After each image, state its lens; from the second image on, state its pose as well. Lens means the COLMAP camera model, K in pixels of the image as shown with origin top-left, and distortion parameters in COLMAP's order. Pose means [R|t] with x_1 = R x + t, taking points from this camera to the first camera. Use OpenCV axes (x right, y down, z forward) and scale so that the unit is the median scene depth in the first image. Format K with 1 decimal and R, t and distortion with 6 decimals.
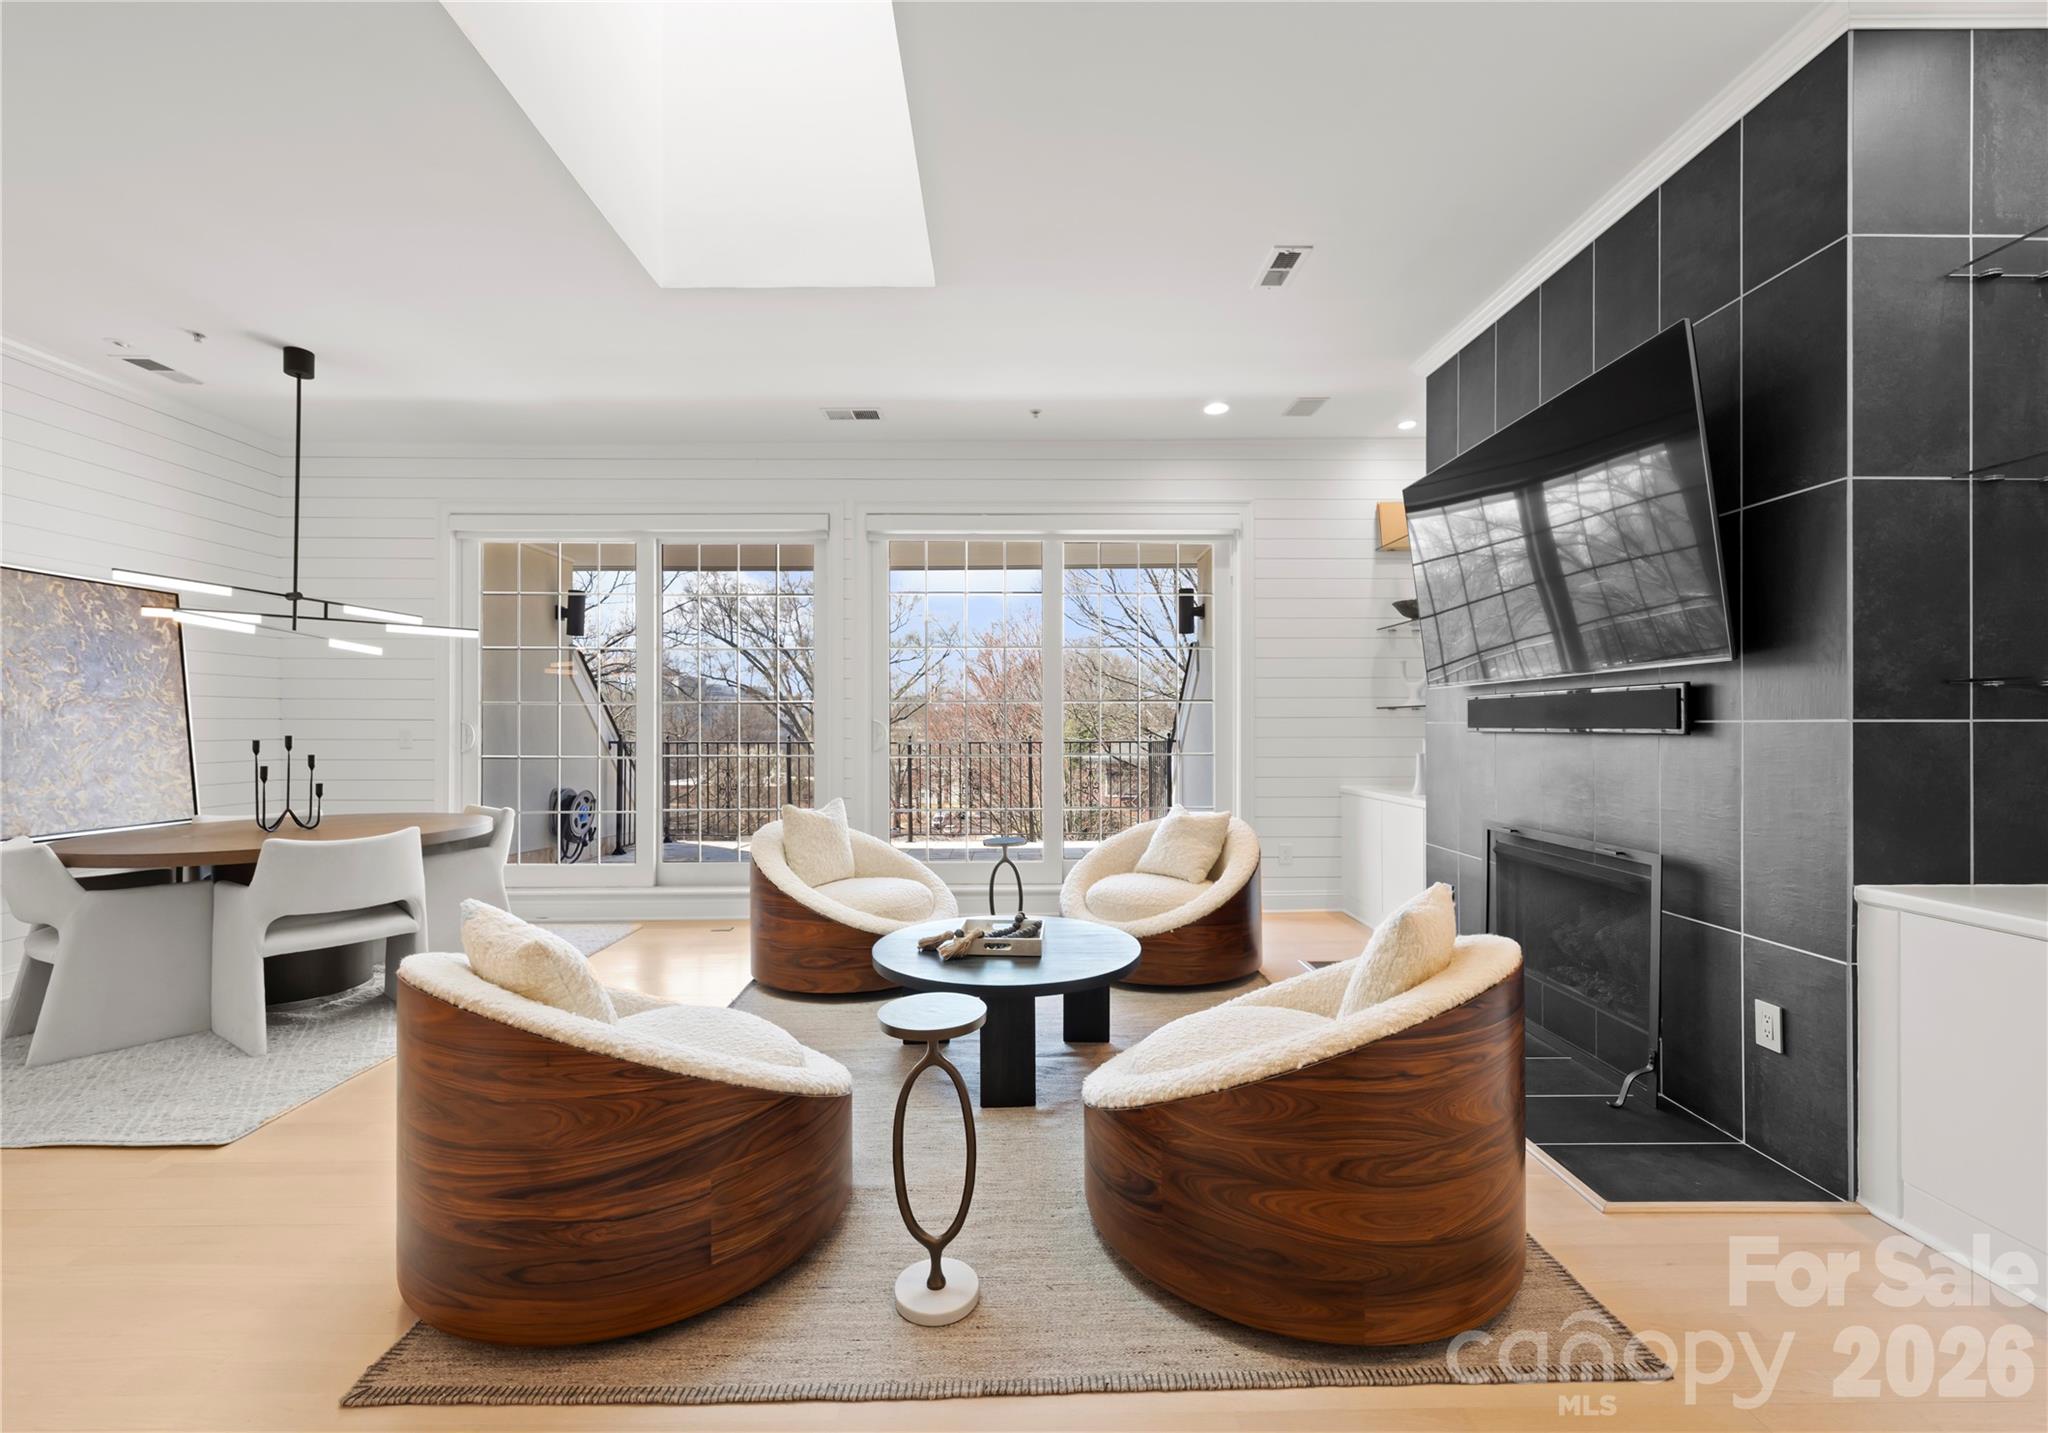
lens RADIAL K [[835.1, 0, 1022.6], [0, 835.1, 721.2], [0, 0, 1]] dist [-0.002785, 0.000723]
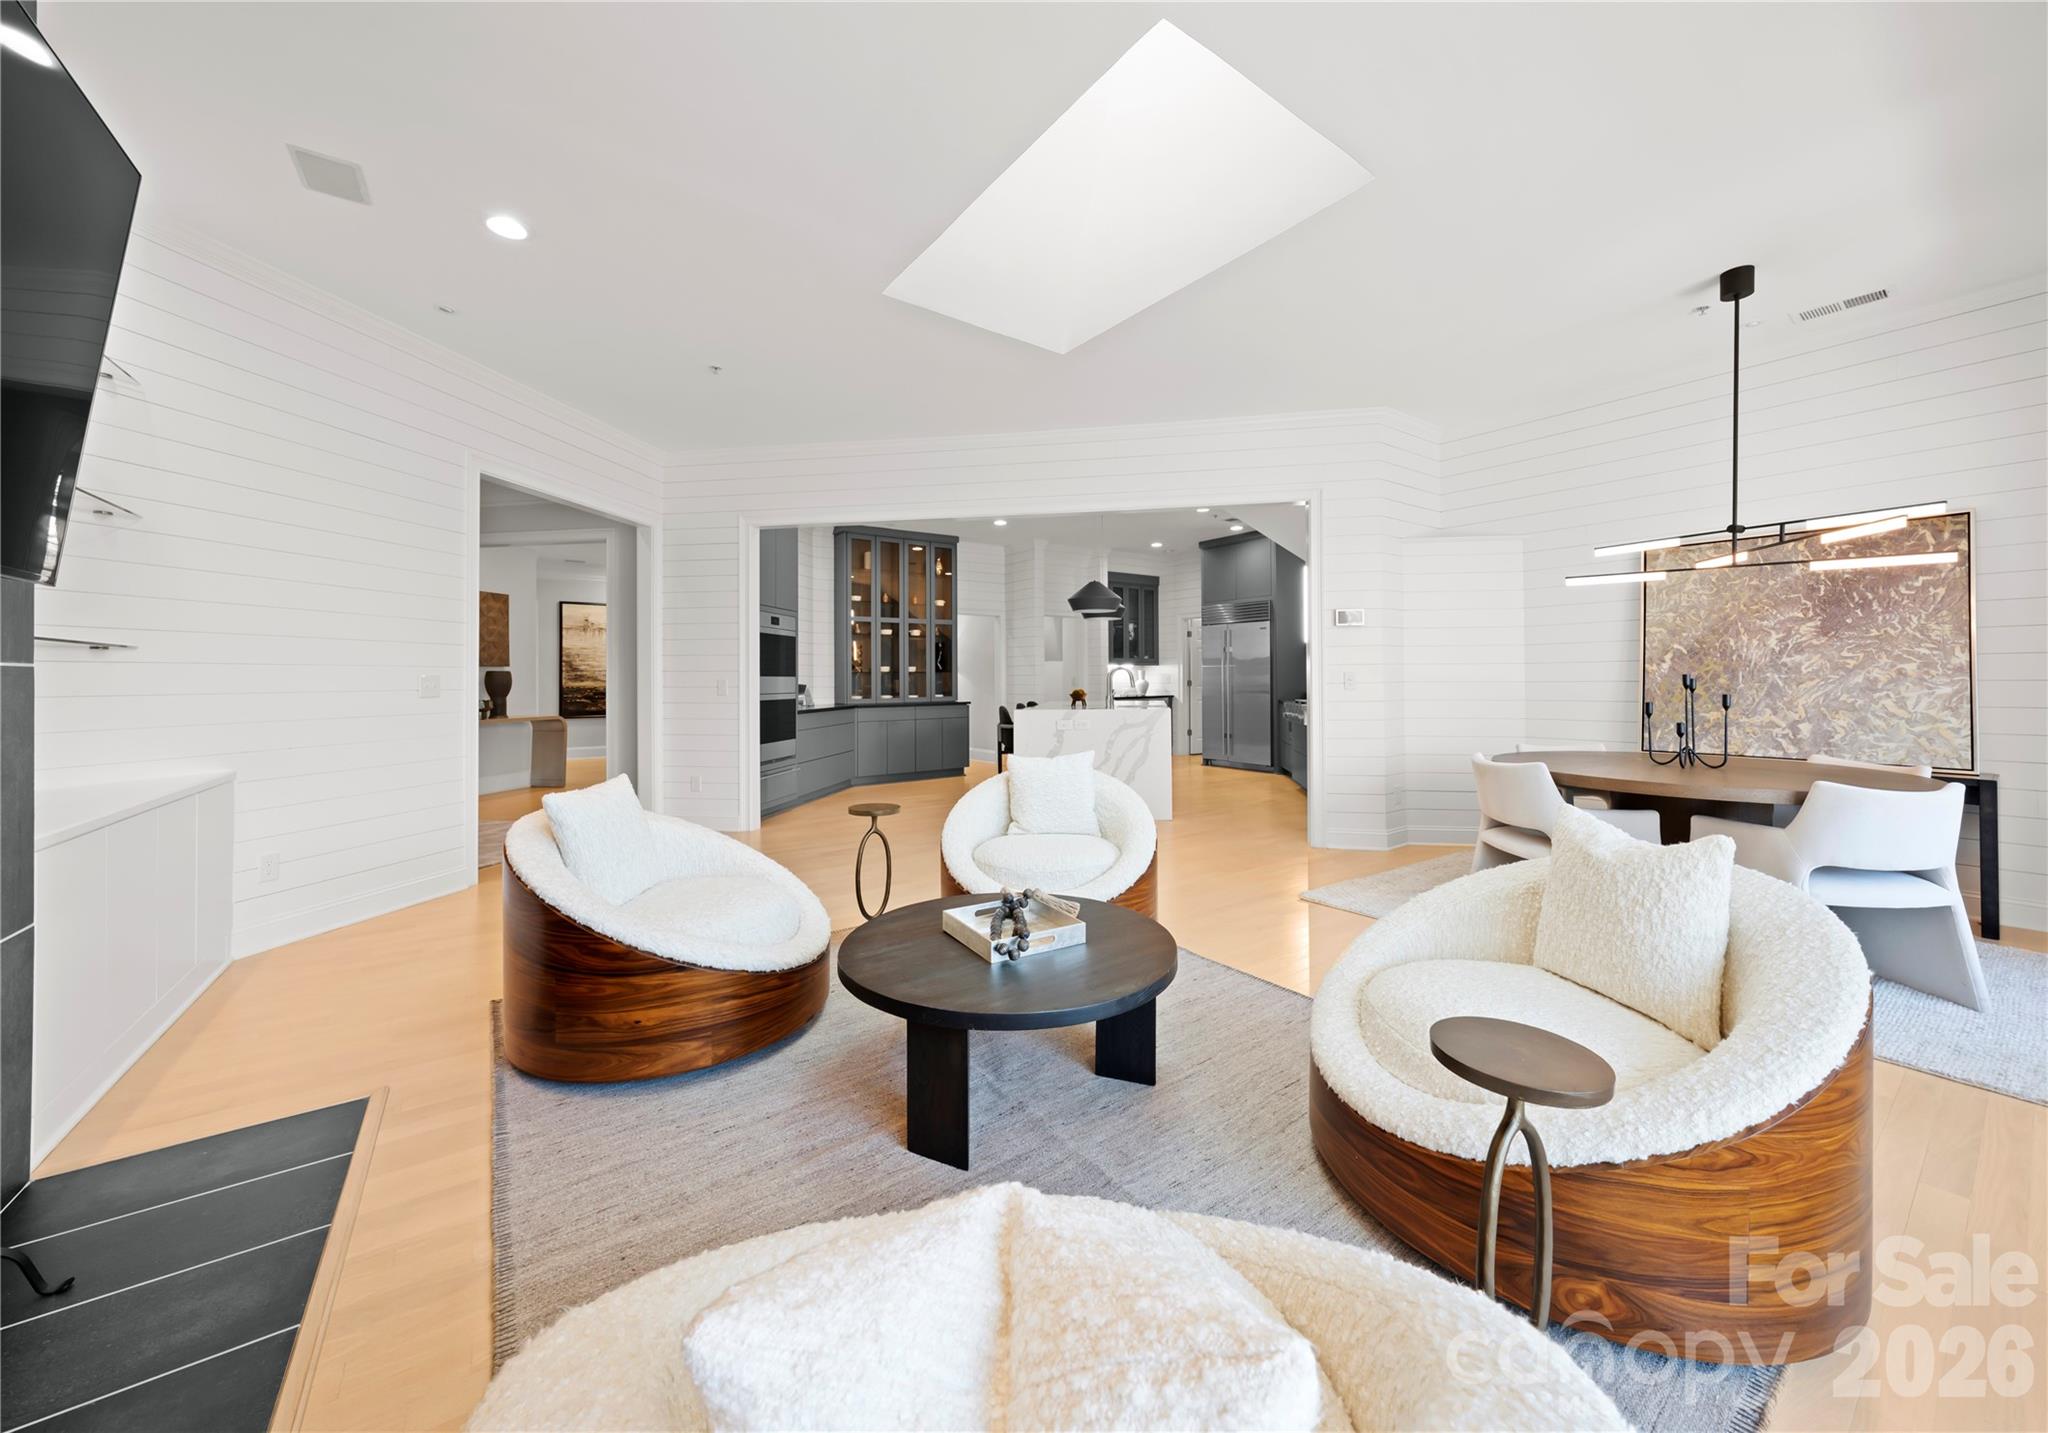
lens RADIAL K [[730.6, 0, 1018.6], [0, 730.6, 677.6], [0, 0, 1]] dist [0.000282, 0.000043]
pose [[-0.823192, 0.006844, -0.567722, 0.277527], [0.010721, 0.999936, -0.003490, 0.014930], [0.567662, -0.008960, -0.823213, 1.197510]]
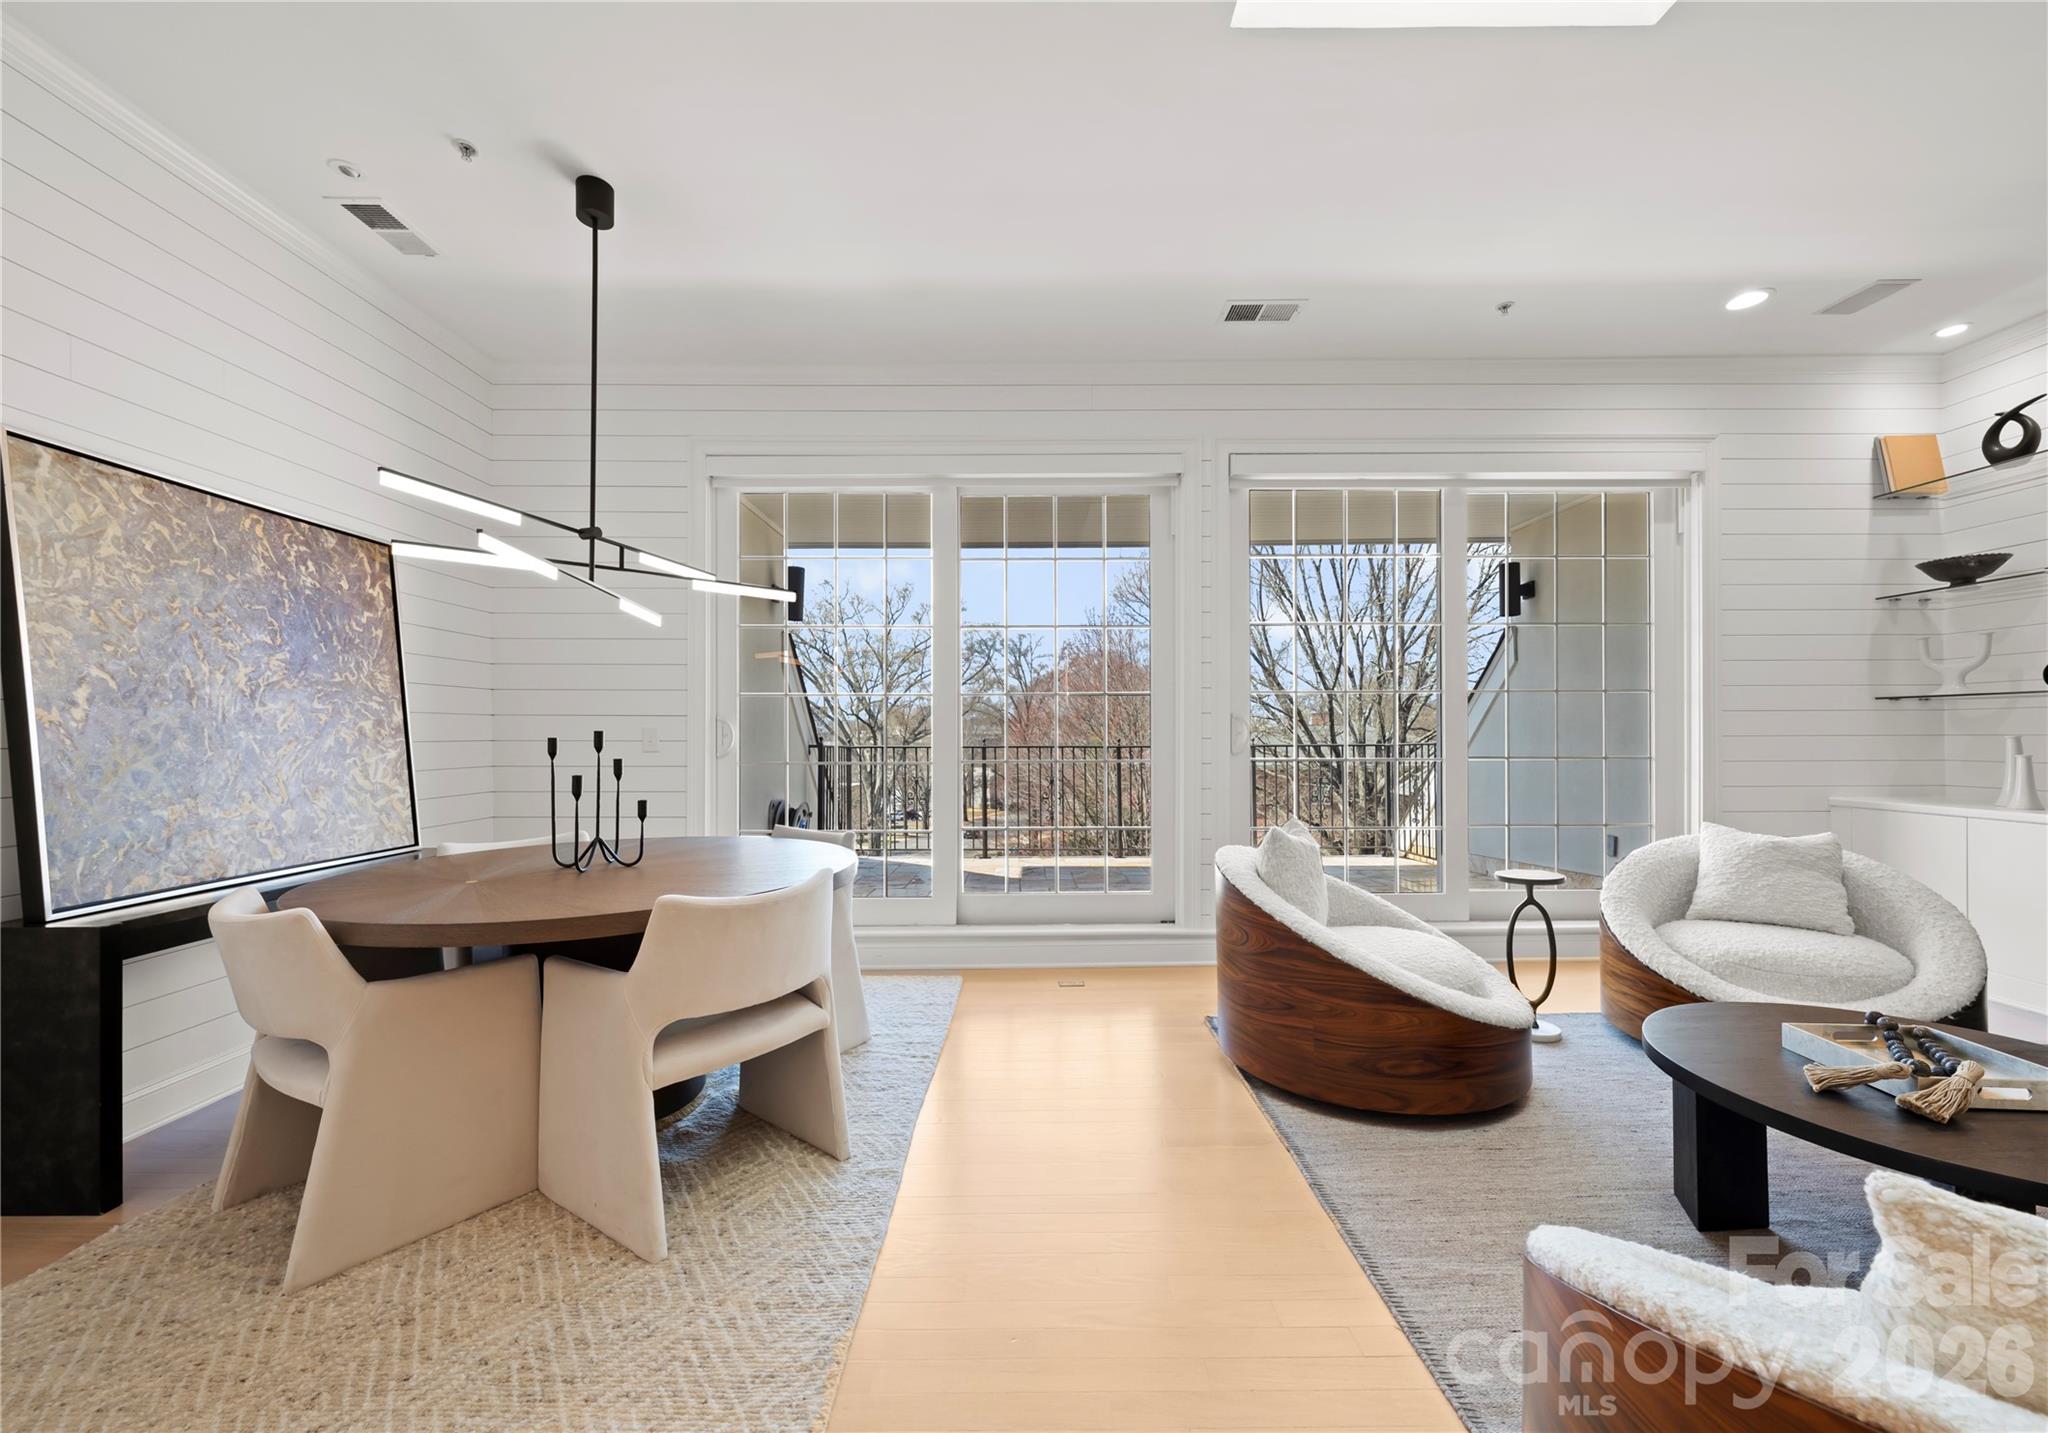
lens RADIAL K [[789.6, 0, 1022.5], [0, 789.6, 729.8], [0, 0, 1]] dist [0.000140, 0.000077]
pose [[0.999951, -0.002159, -0.009663, -0.493576], [0.002156, 0.999998, -0.000317, 0.016491], [0.009663, 0.000297, 0.999953, 0.330577]]
